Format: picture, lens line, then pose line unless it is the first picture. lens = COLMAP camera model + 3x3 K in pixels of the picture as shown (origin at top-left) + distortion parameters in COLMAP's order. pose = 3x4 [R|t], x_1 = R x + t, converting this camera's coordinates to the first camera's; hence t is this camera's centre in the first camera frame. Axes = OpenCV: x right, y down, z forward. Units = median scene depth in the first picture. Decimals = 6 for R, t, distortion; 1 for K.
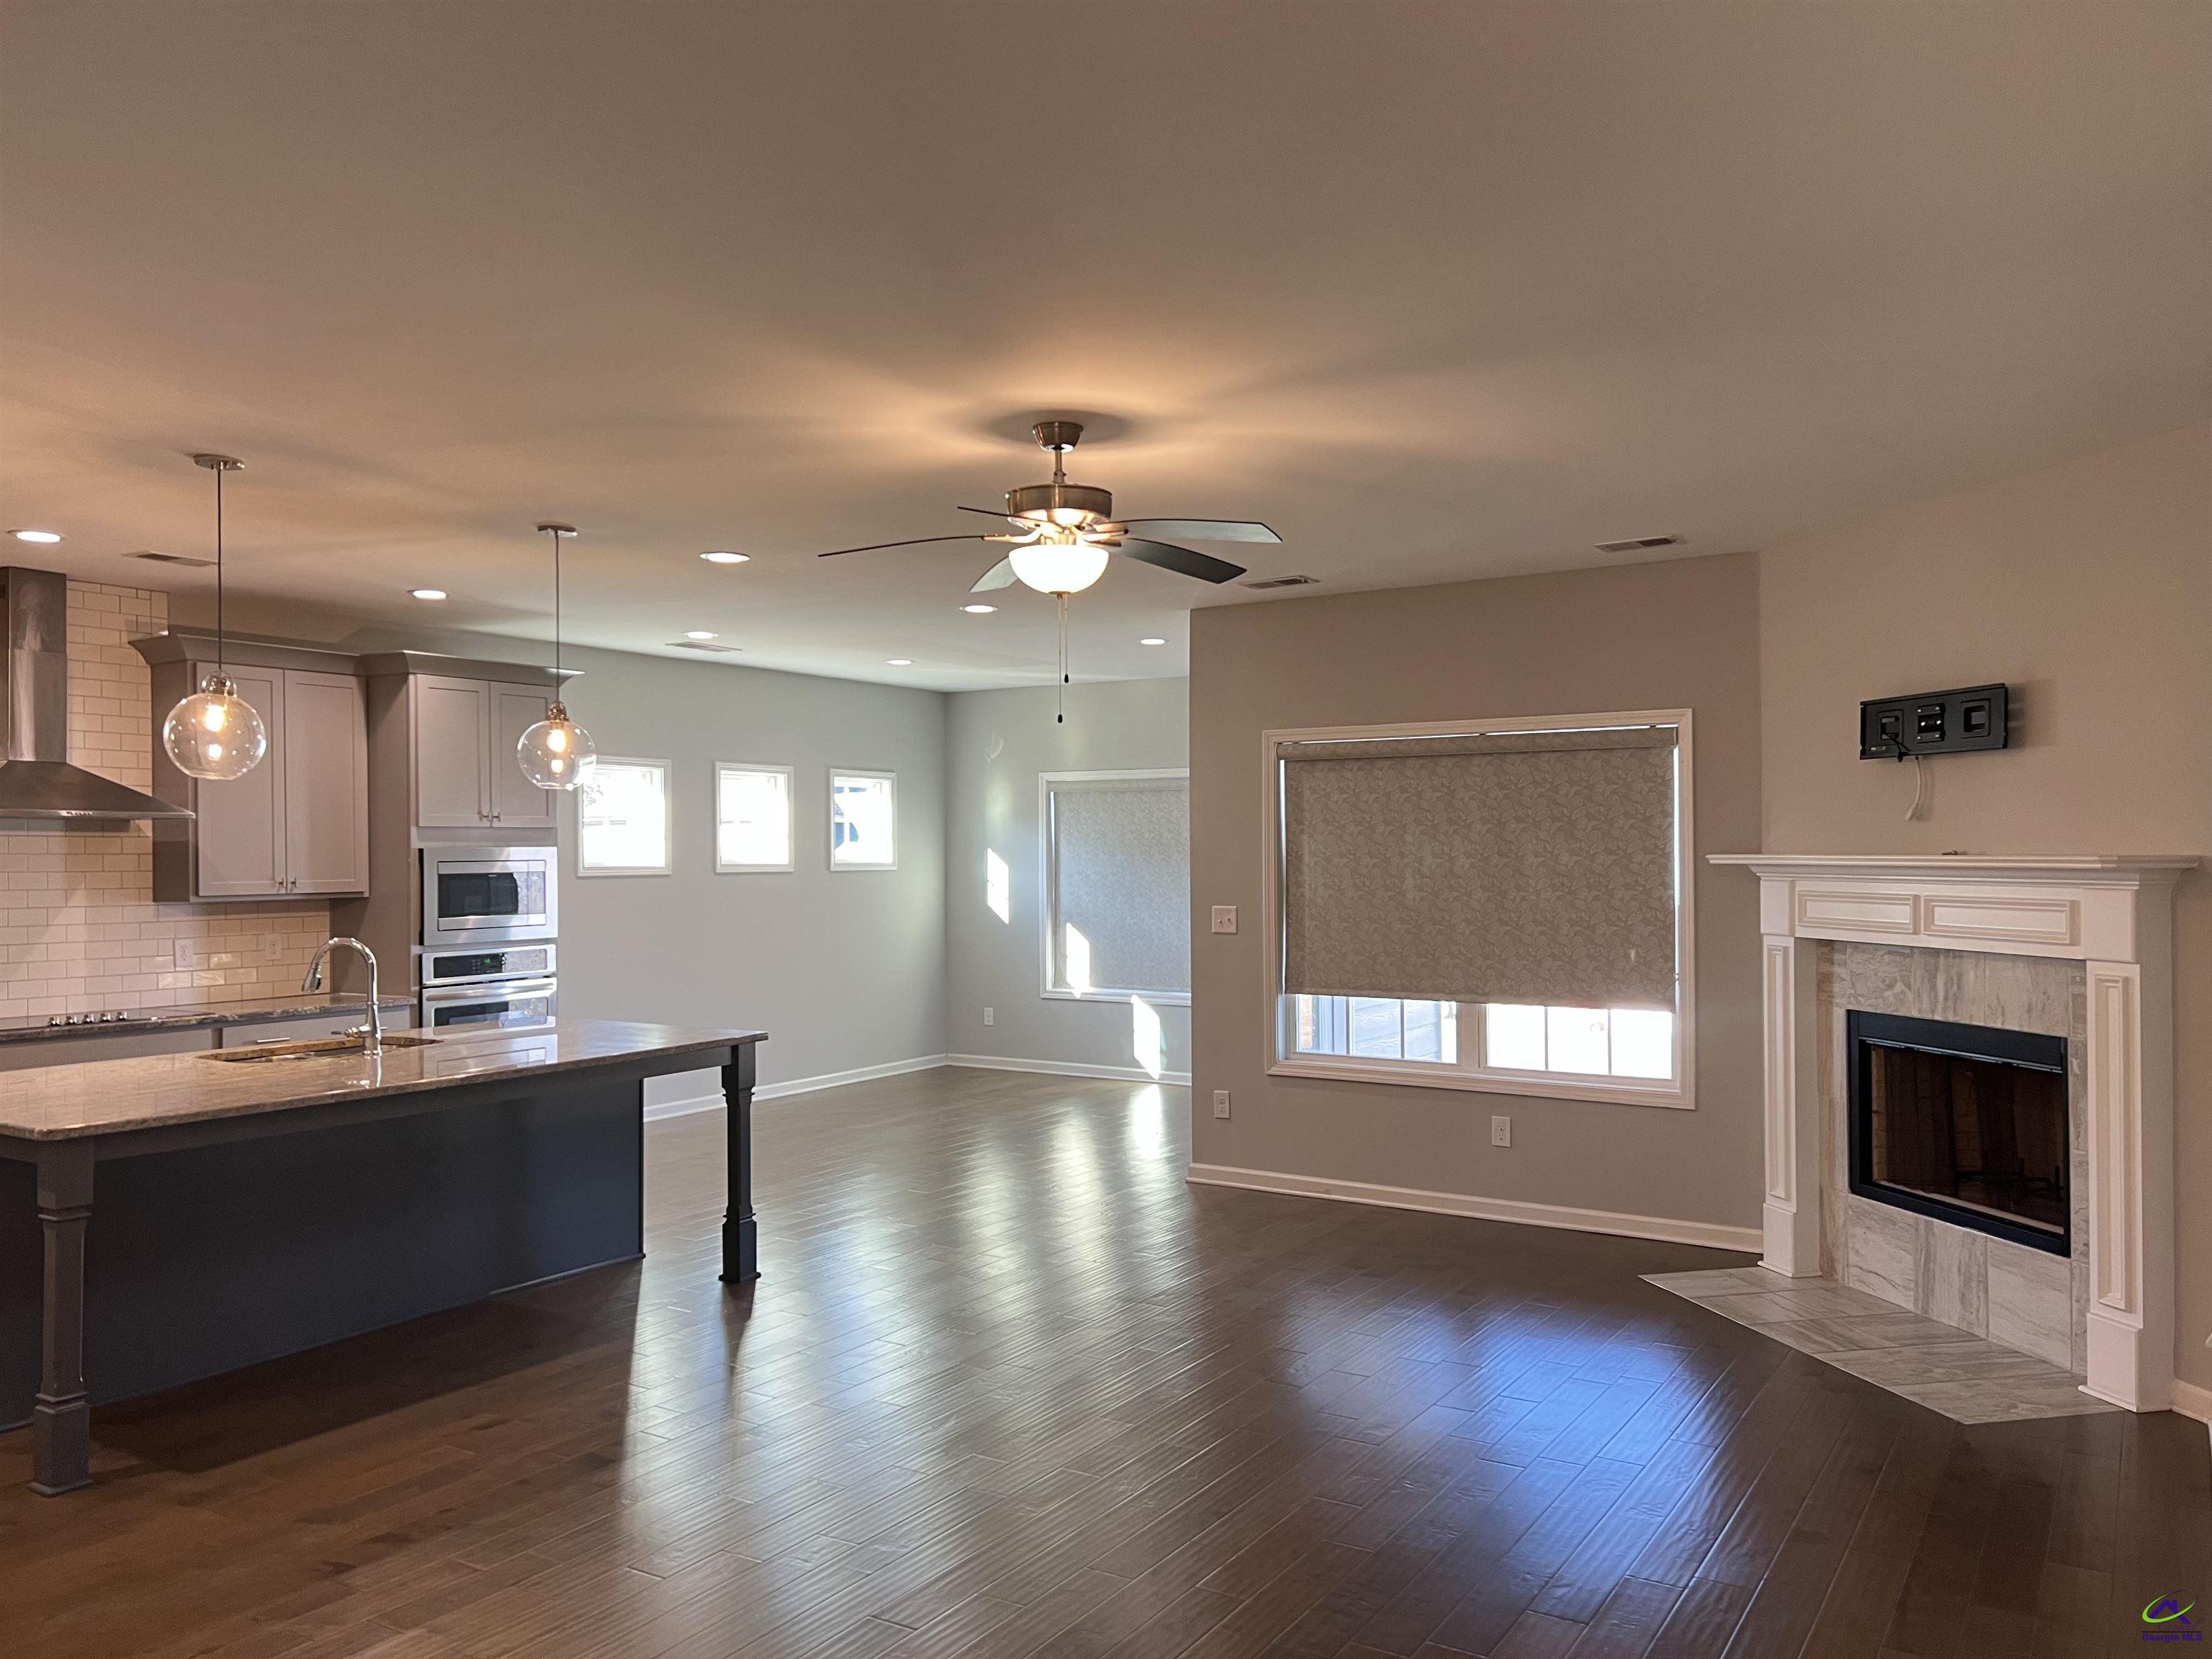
lens RADIAL K [[1678.9, 0, 1107.6], [0, 1678.9, 830.9], [0, 0, 1]] dist [0.050429, -0.040933]
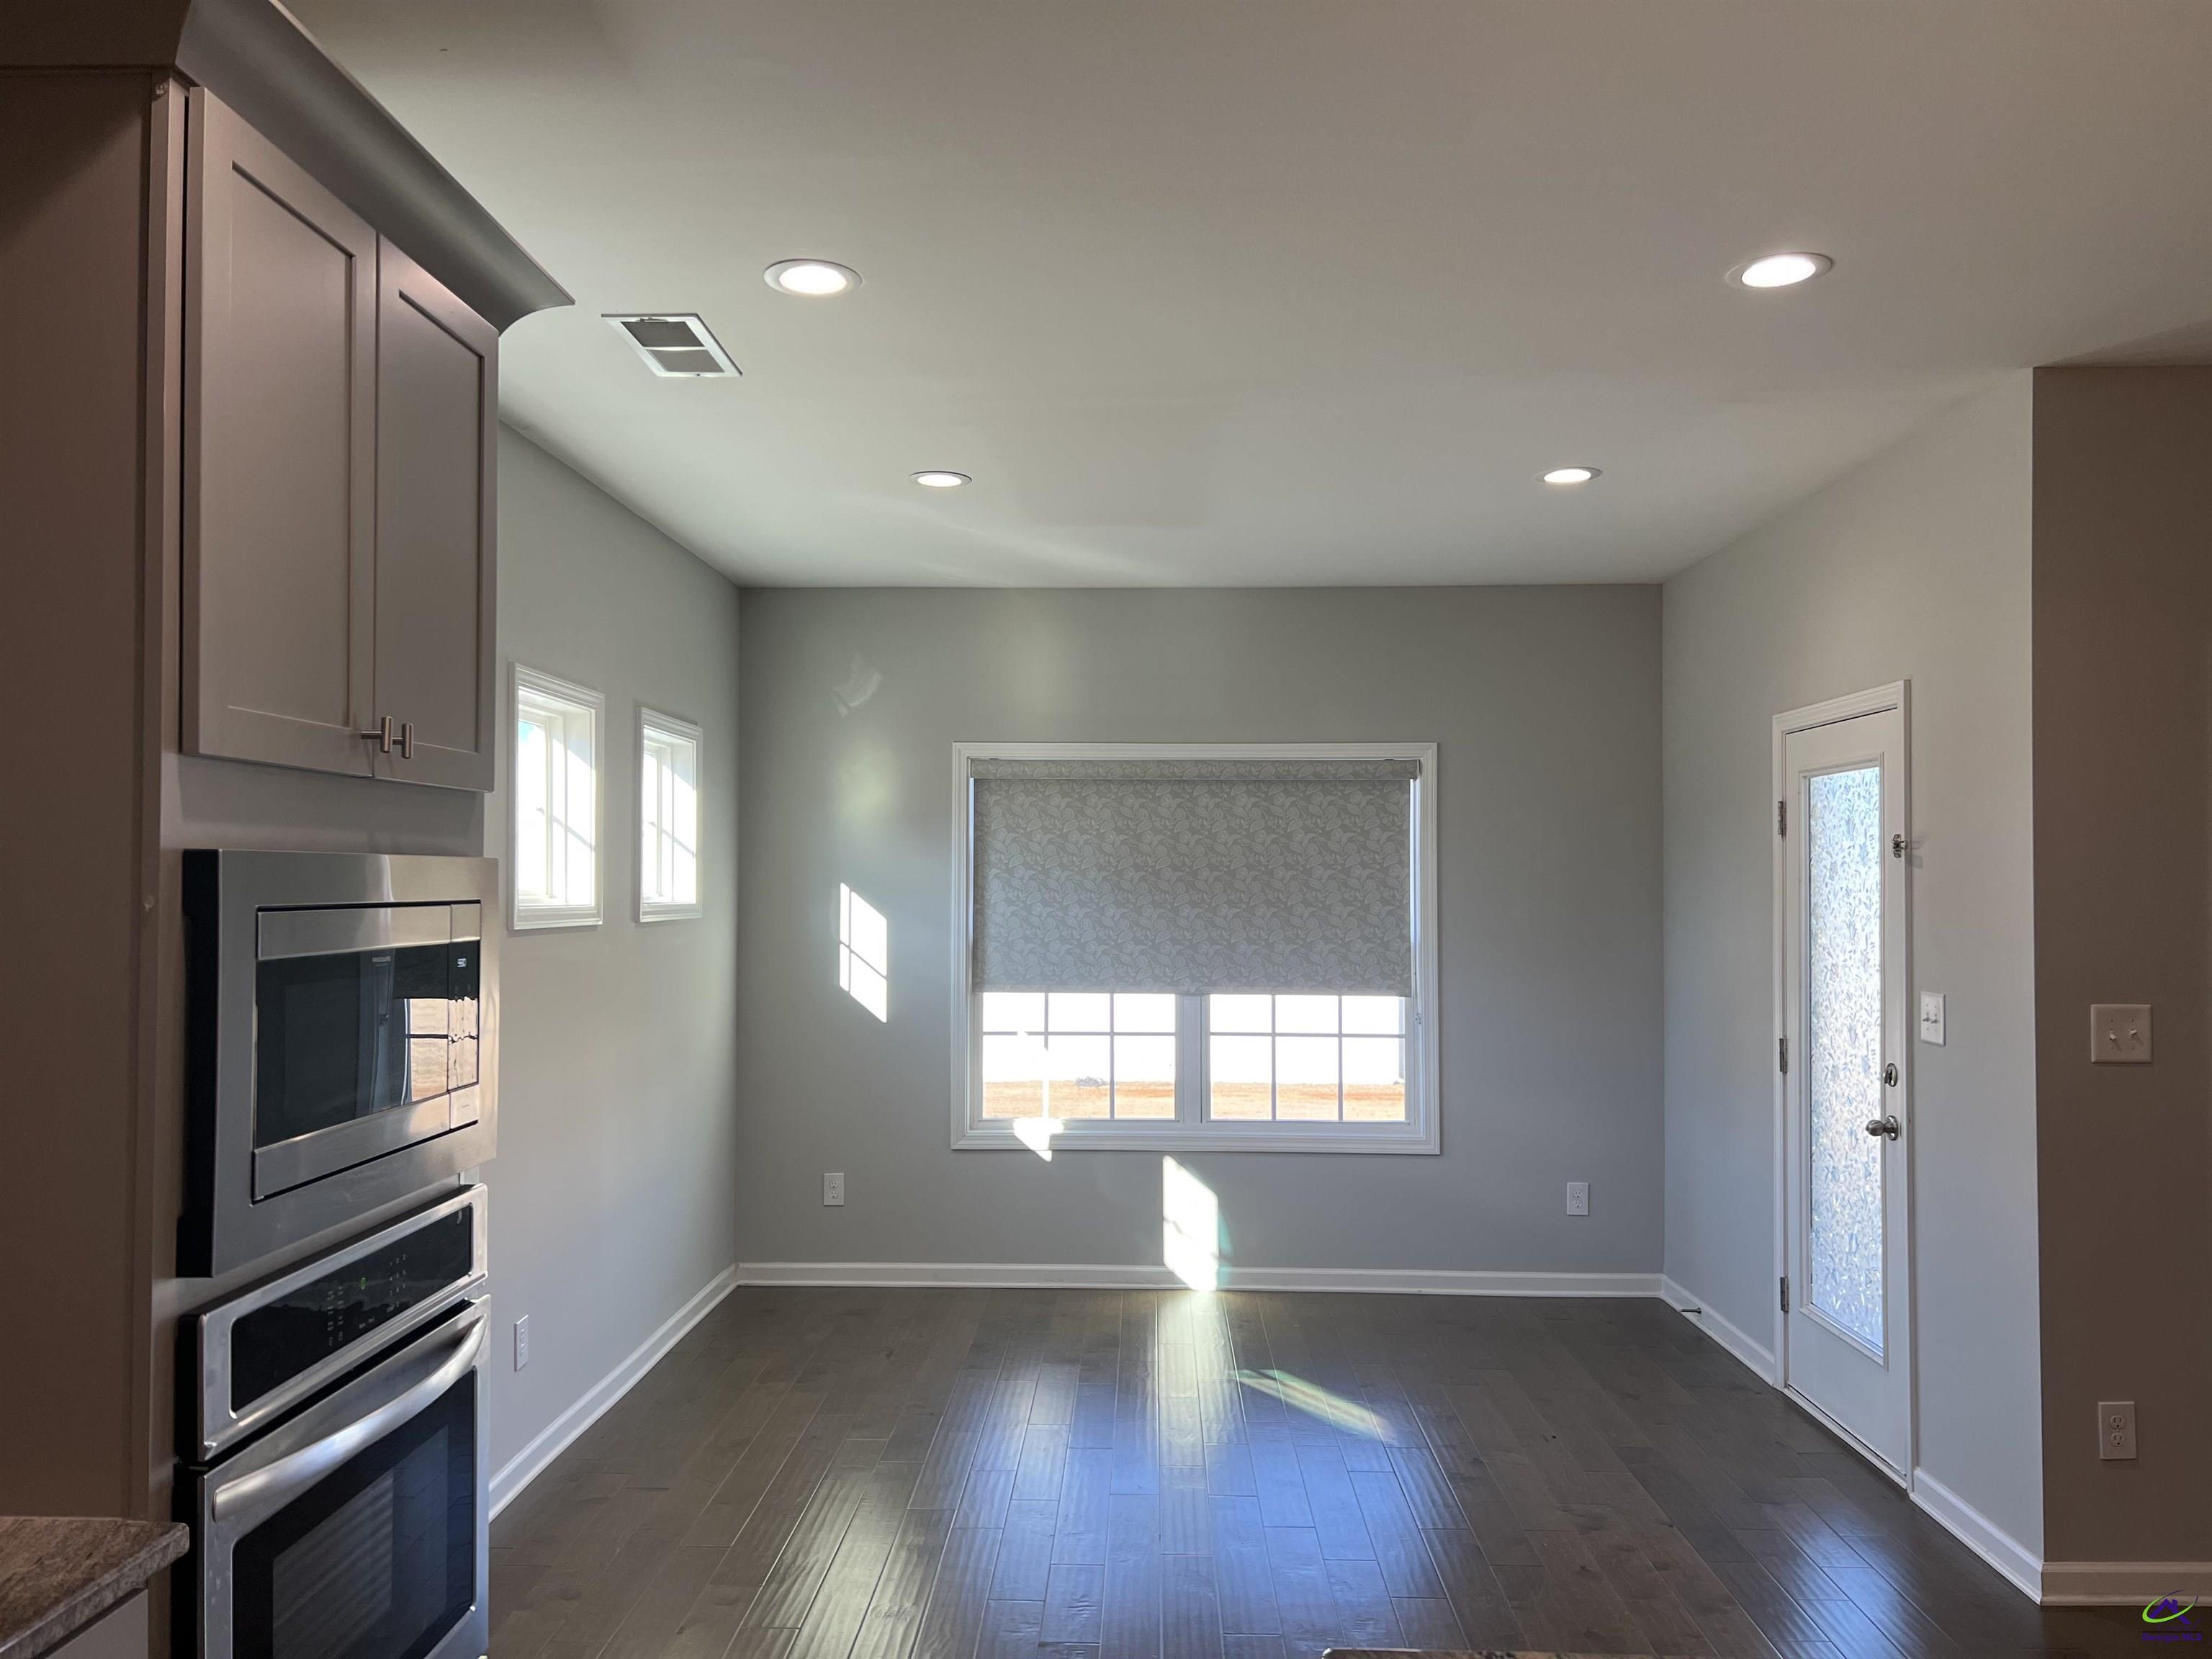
lens RADIAL K [[1678.9, 0, 1089.0], [0, 1678.9, 846.9], [0, 0, 1]] dist [0.050429, -0.040933]
pose [[0.856000, 0.019115, 0.516622, -0.468855], [-0.011343, 0.999770, -0.018198, 0.014091], [-0.516851, 0.009717, 0.856020, 0.823369]]
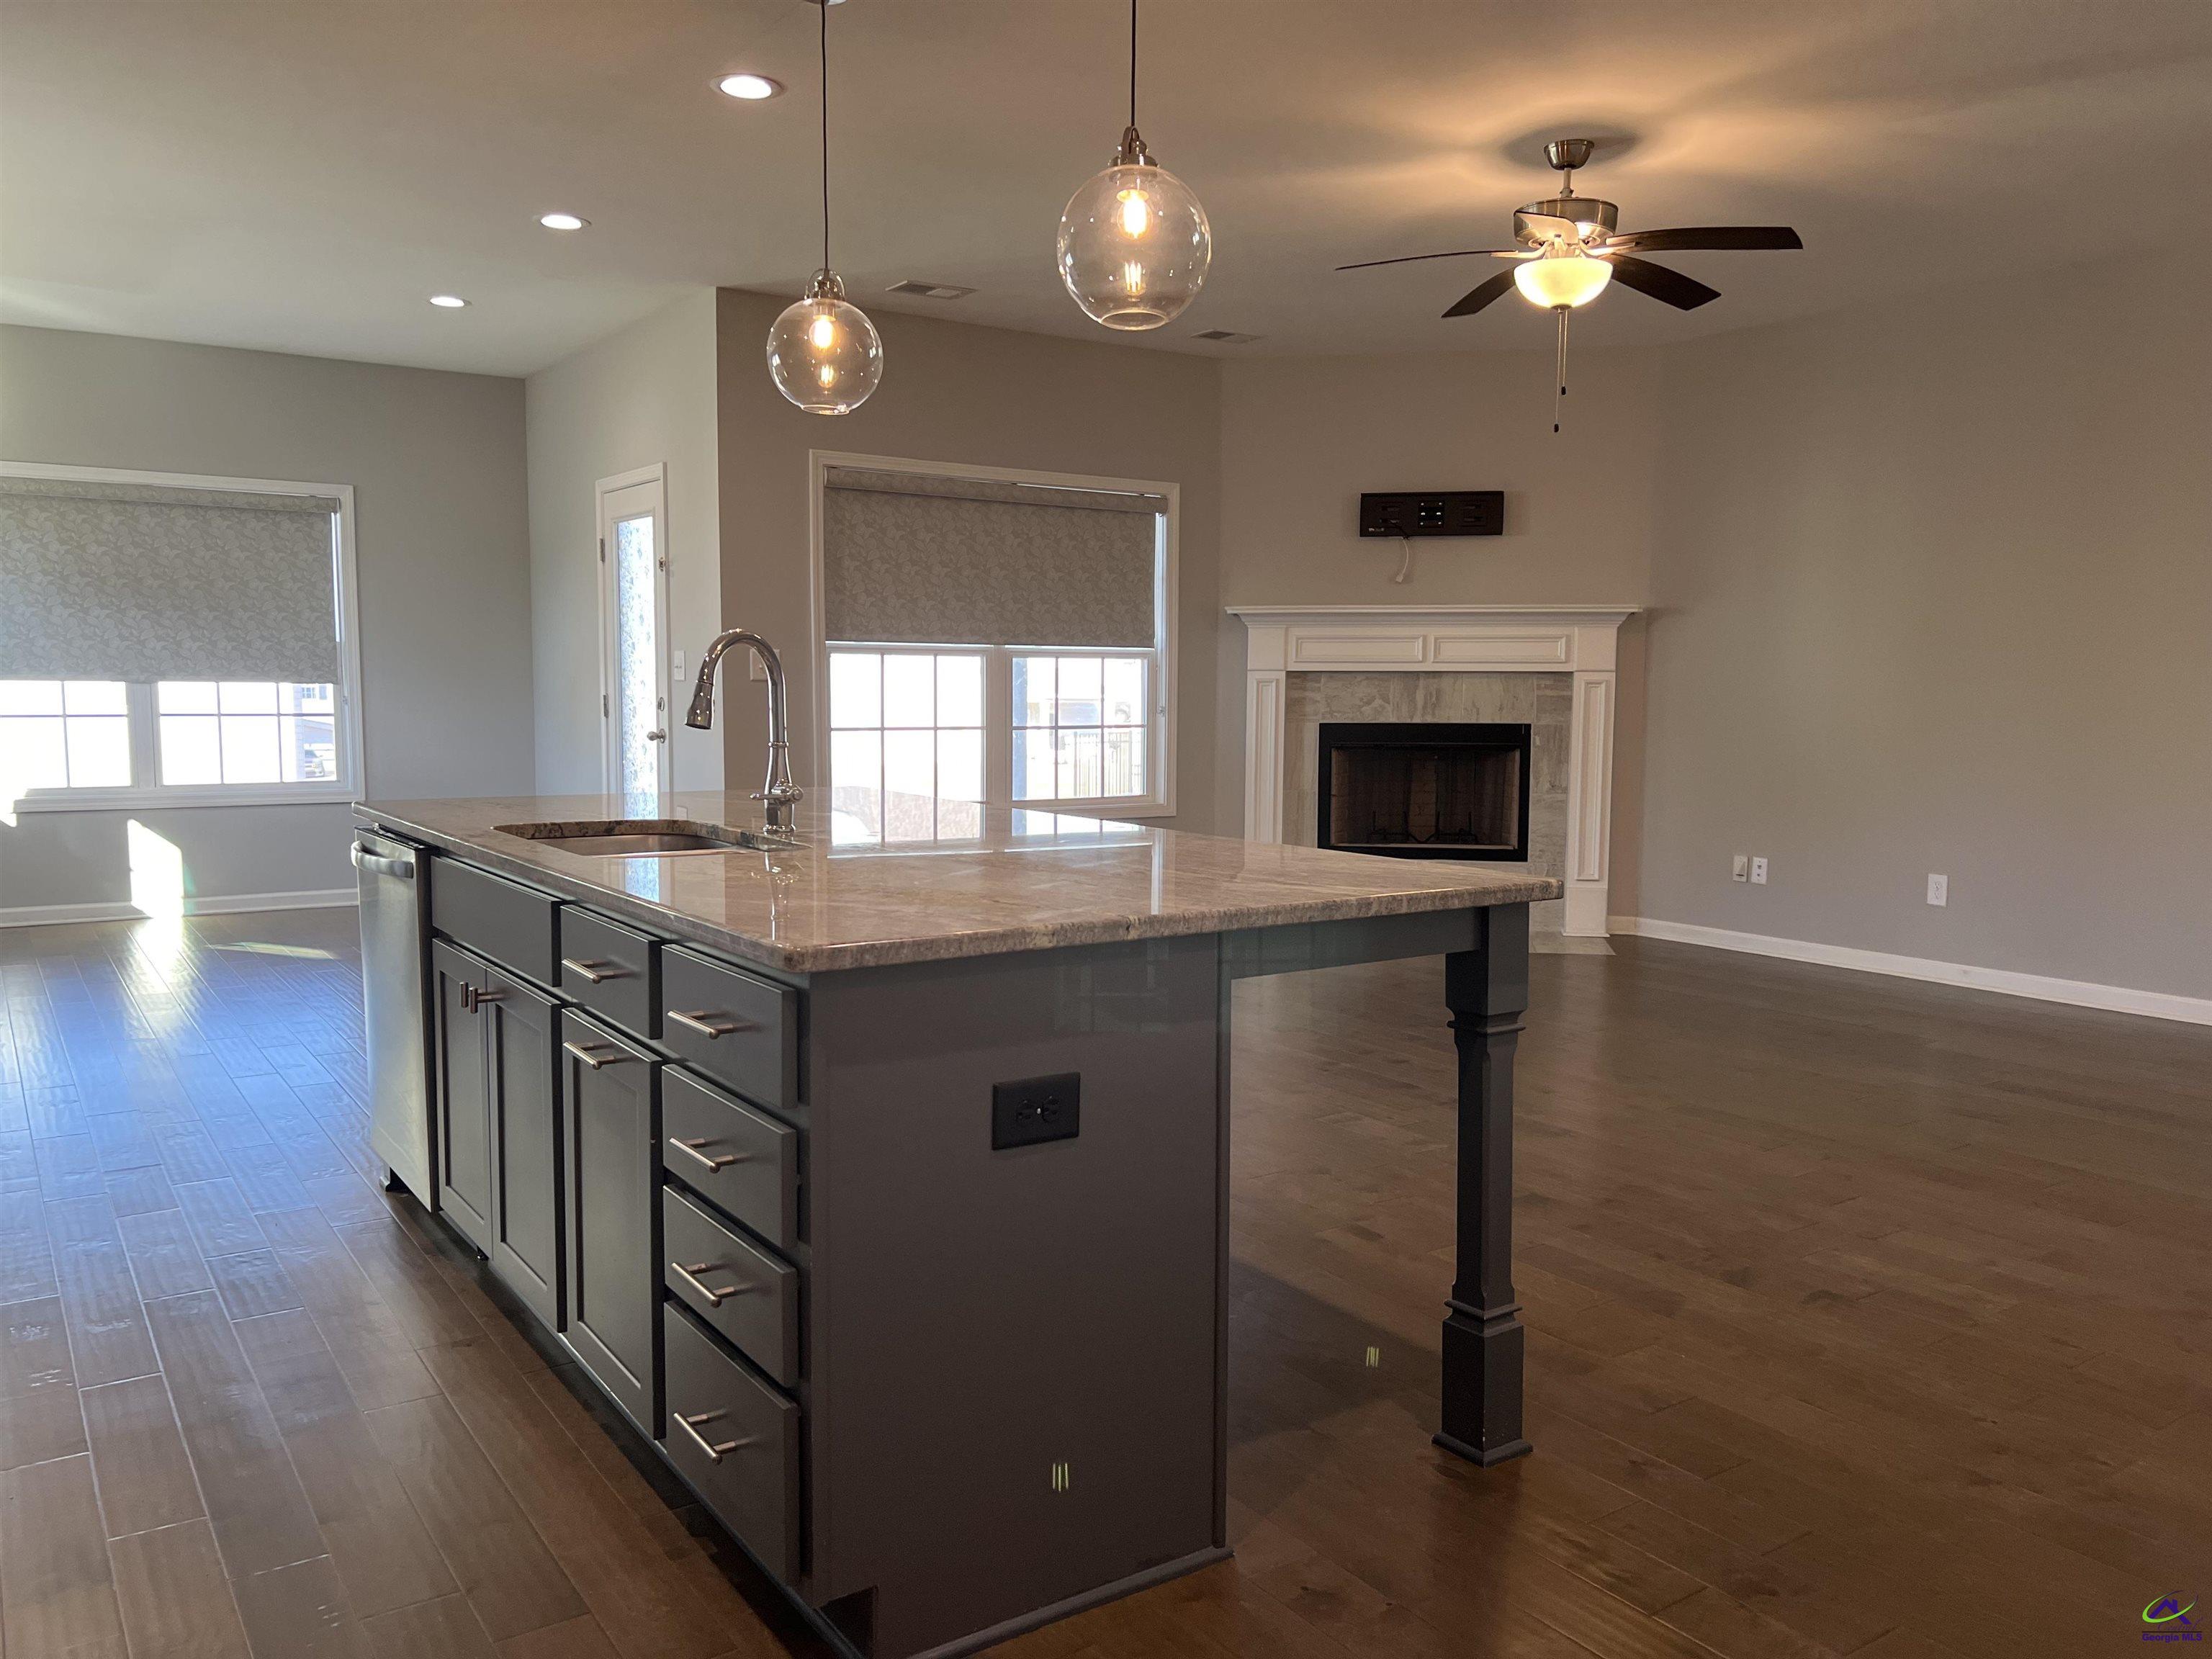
lens RADIAL K [[1678.9, 0, 1106.8], [0, 1678.9, 848.9], [0, 0, 1]] dist [0.050429, -0.040933]
pose [[0.383455, -0.085828, 0.919563, -0.750691], [-0.018781, 0.994742, 0.100677, 0.063053], [-0.923368, -0.055875, 0.379827, 0.550936]]
